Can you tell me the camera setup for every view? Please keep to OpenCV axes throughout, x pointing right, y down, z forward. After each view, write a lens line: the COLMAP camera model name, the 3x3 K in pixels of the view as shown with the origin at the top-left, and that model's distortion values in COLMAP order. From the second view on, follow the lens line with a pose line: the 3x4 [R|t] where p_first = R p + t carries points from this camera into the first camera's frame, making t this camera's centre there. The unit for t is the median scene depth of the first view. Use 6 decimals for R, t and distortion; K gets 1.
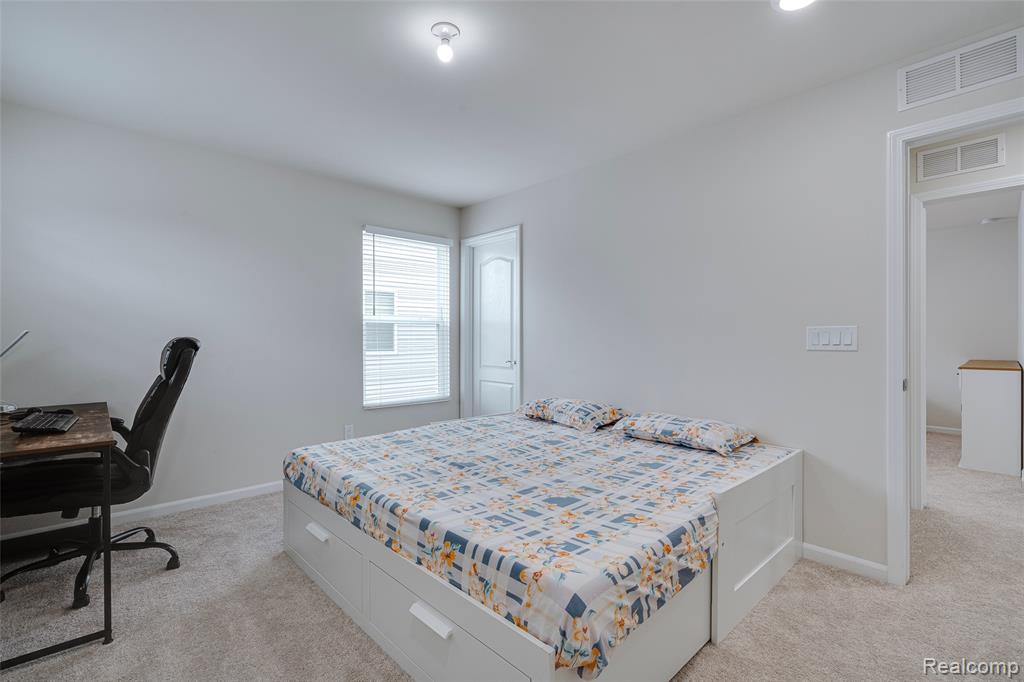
lens RADIAL K [[467.1, 0, 512.4], [0, 467.1, 337.6], [0, 0, 1]] dist [-0.003649, 0.000060]
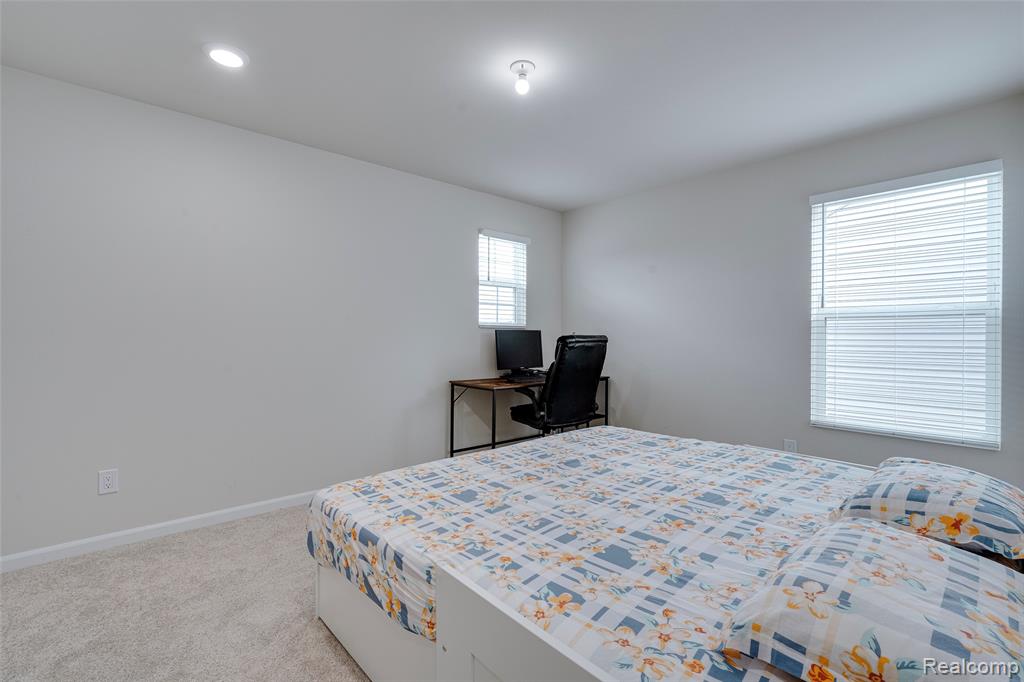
lens RADIAL K [[467.1, 0, 512.6], [0, 467.1, 342.5], [0, 0, 1]] dist [-0.003649, 0.000060]
pose [[-0.038879, 0.006591, -0.999222, 1.049687], [-0.000129, 0.999978, 0.006601, 0.009451], [0.999244, 0.000385, -0.038878, 1.072631]]
